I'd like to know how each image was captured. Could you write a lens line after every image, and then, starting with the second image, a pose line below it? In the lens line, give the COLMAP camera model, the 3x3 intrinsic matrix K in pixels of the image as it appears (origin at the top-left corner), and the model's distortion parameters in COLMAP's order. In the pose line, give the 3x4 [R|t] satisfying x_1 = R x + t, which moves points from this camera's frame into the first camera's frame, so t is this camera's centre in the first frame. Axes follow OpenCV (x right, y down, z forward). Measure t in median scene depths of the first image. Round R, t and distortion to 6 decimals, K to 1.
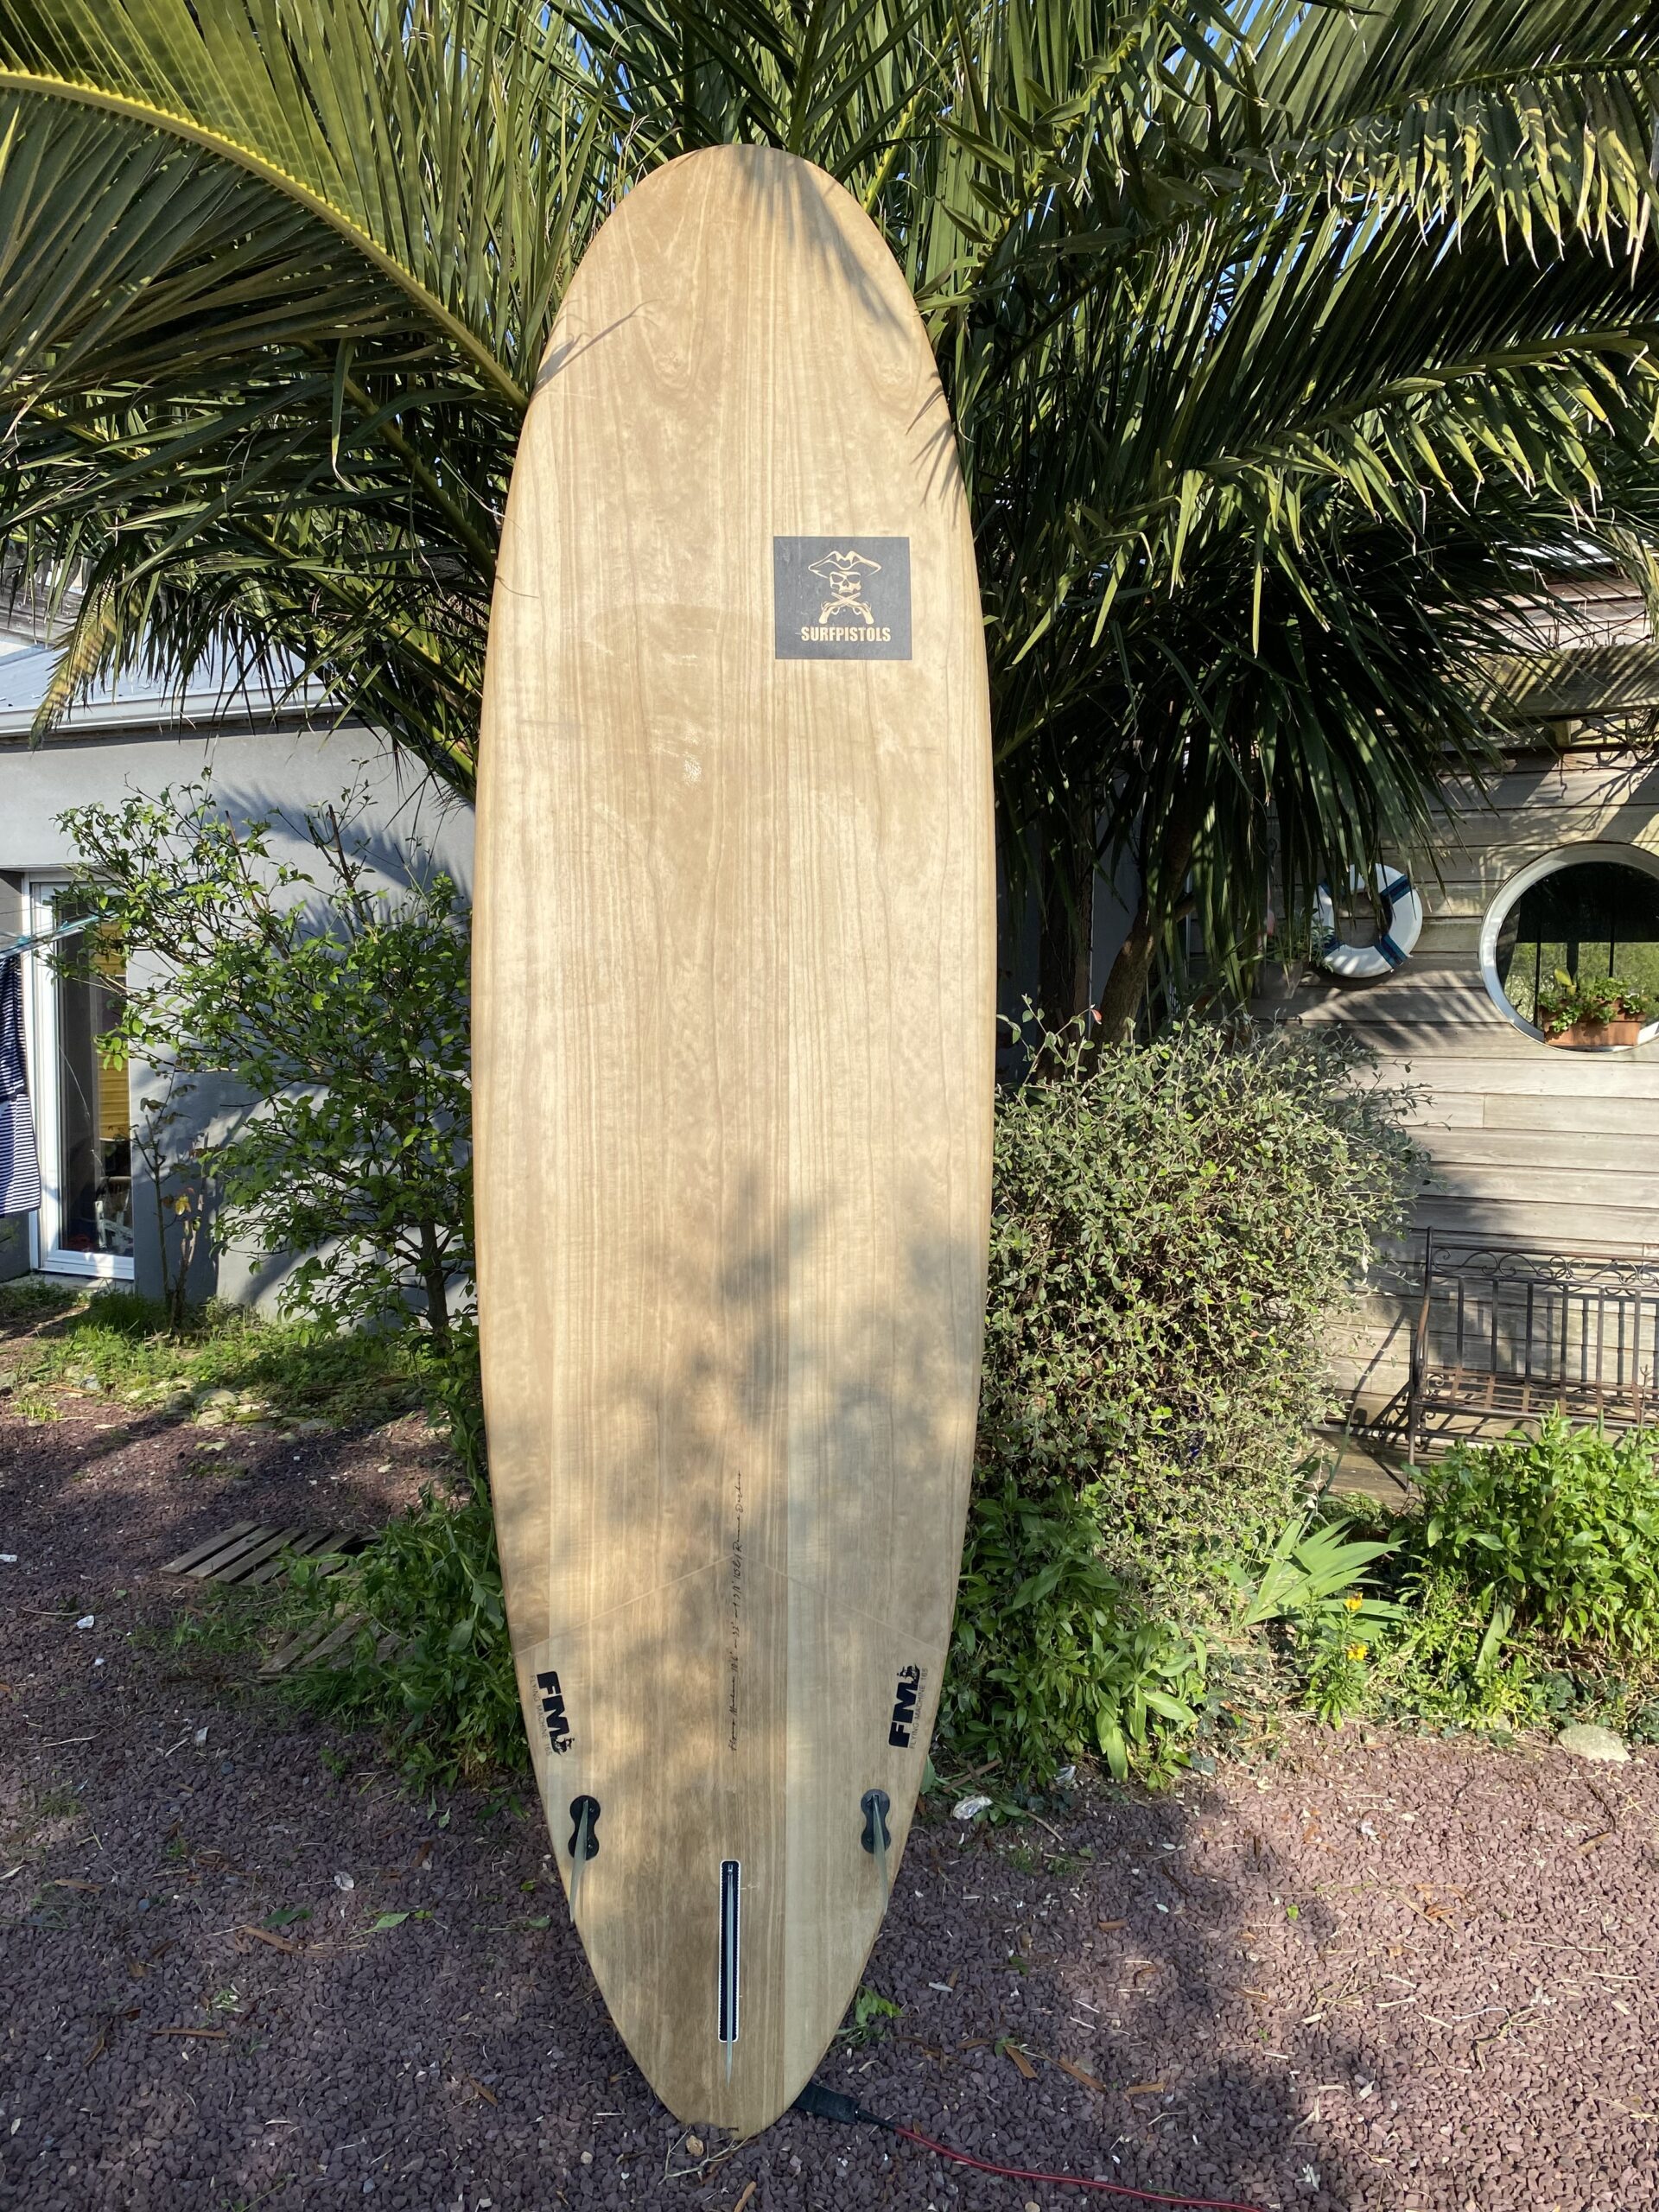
lens RADIAL K [[1686.3, 0, 834.9], [0, 1686.3, 1128.2], [0, 0, 1]] dist [-0.013164, 0.001521]
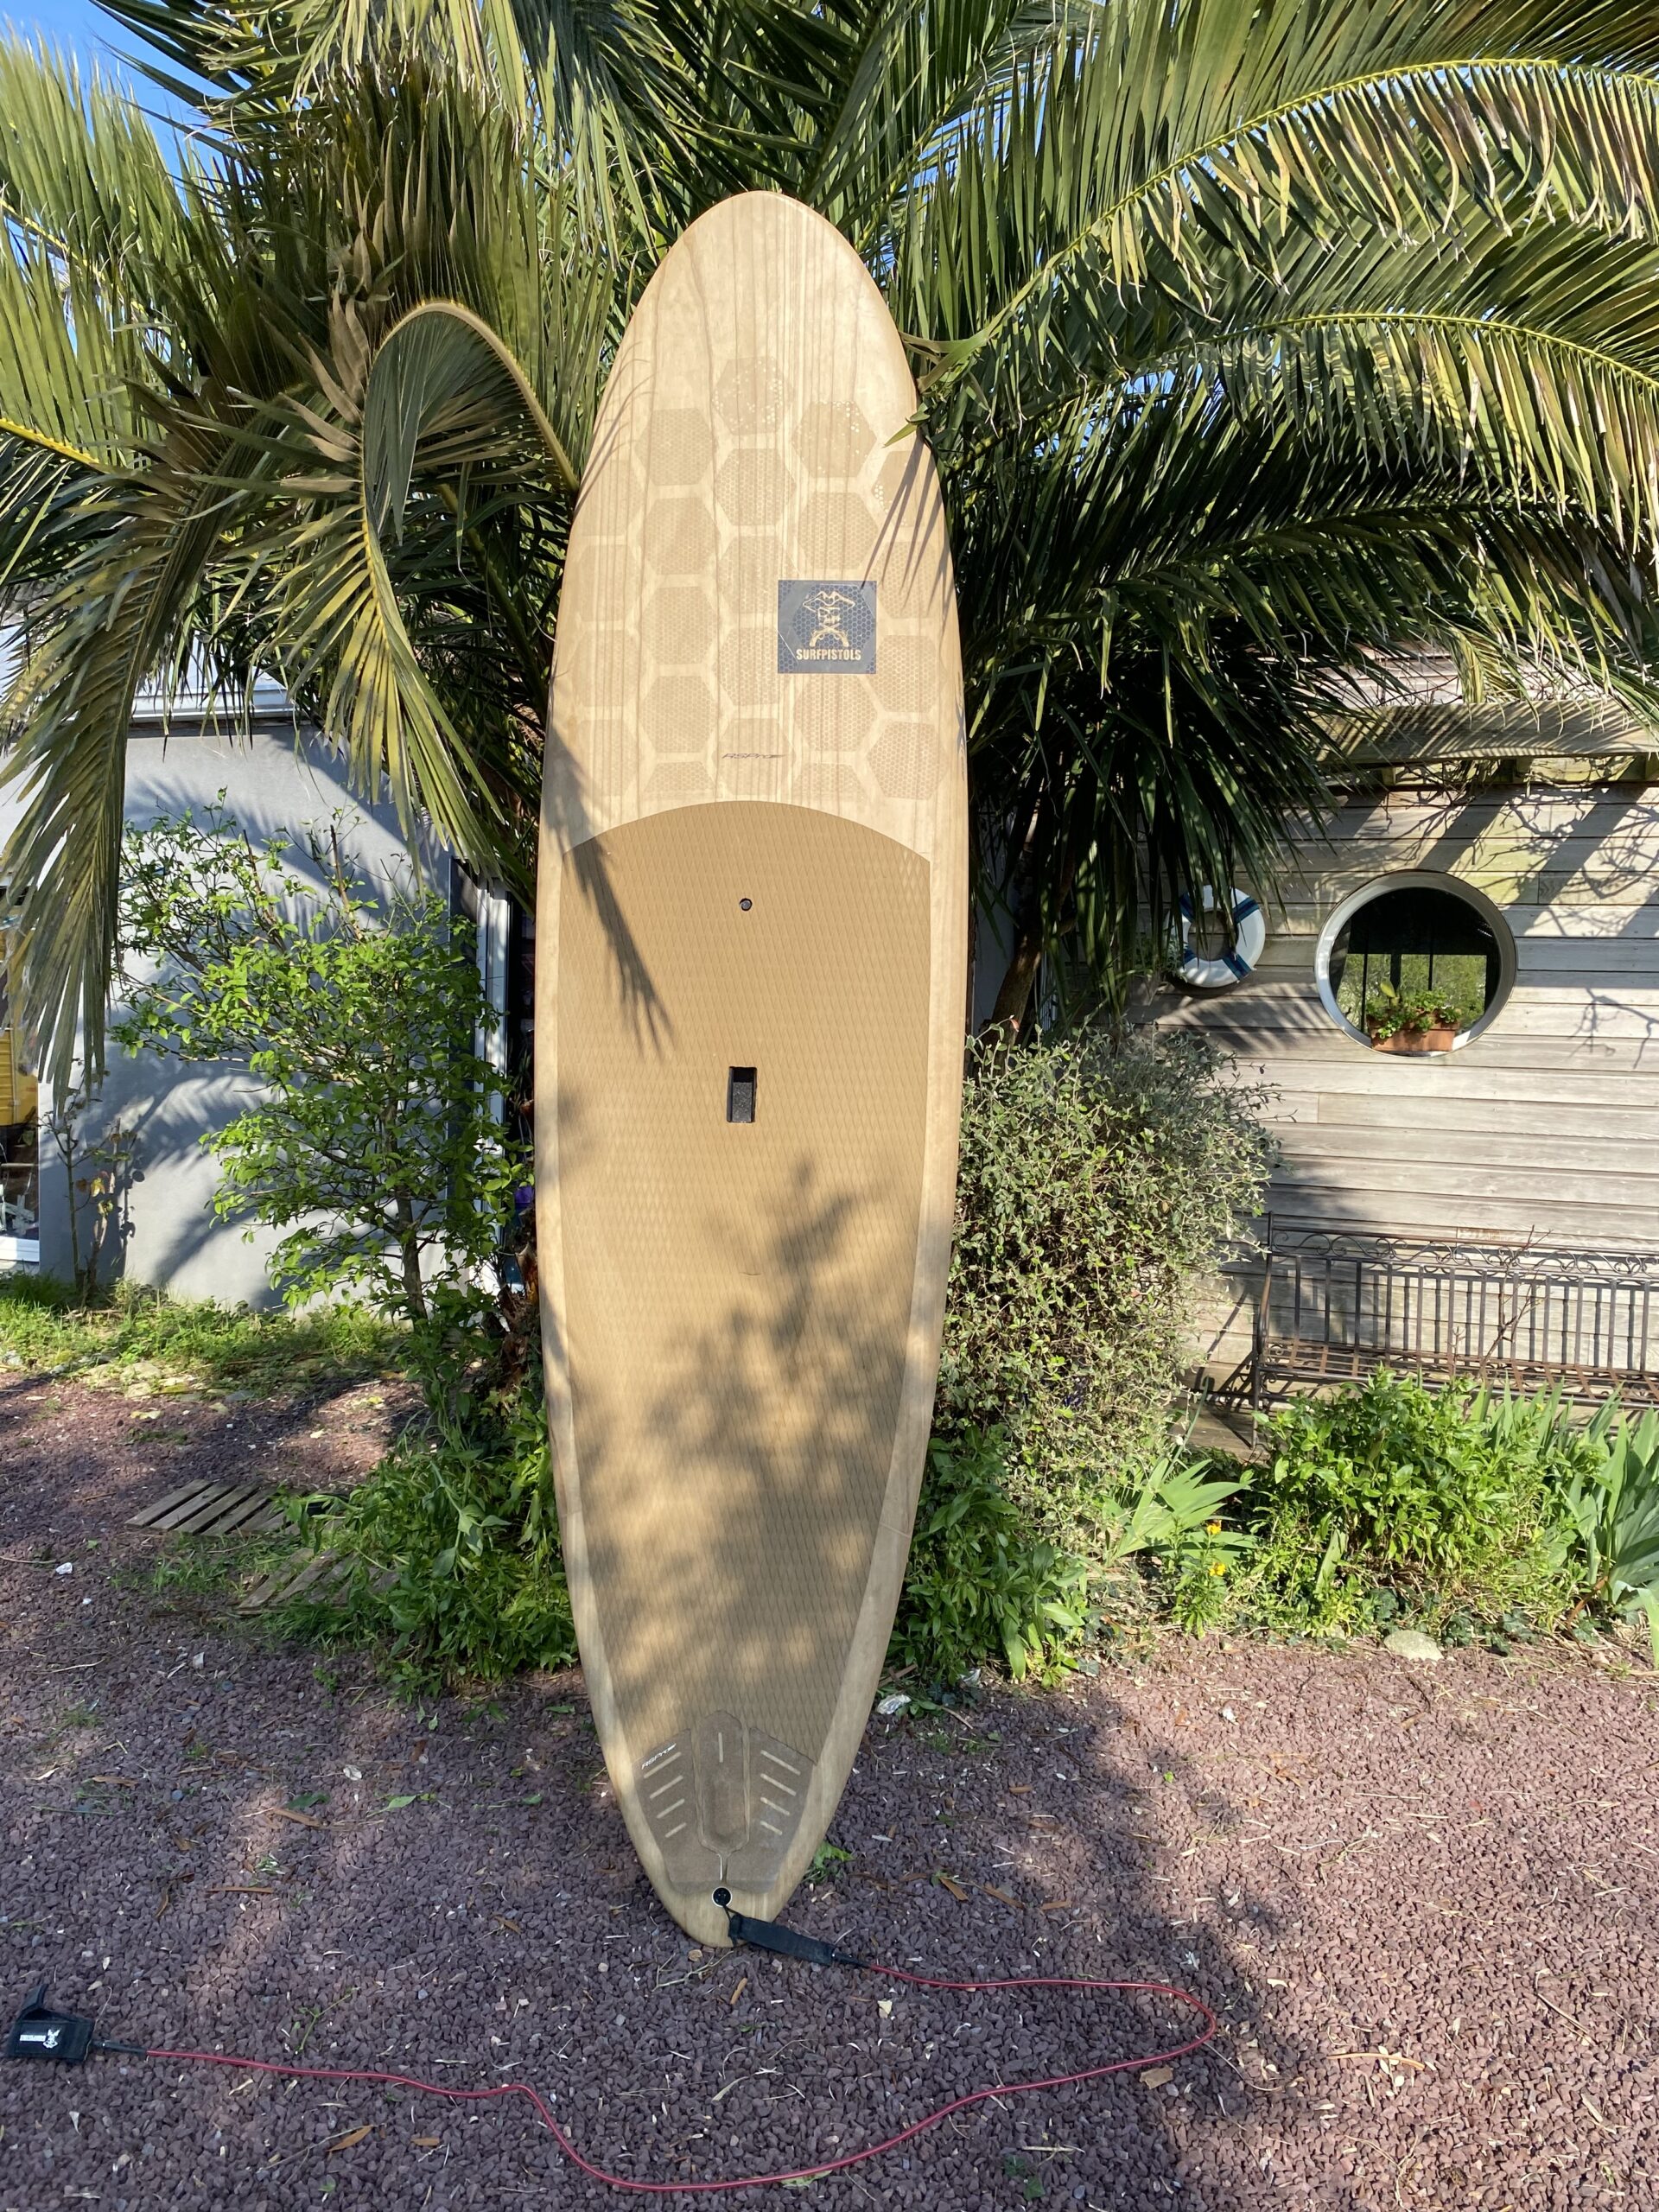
lens RADIAL K [[1686.3, 0, 828.0], [0, 1686.3, 1084.8], [0, 0, 1]] dist [-0.013164, 0.001521]
pose [[0.996081, 0.010856, 0.087775, -0.067354], [-0.008809, 0.999681, -0.023680, 0.005441], [-0.088004, 0.022814, 0.995859, -0.153221]]
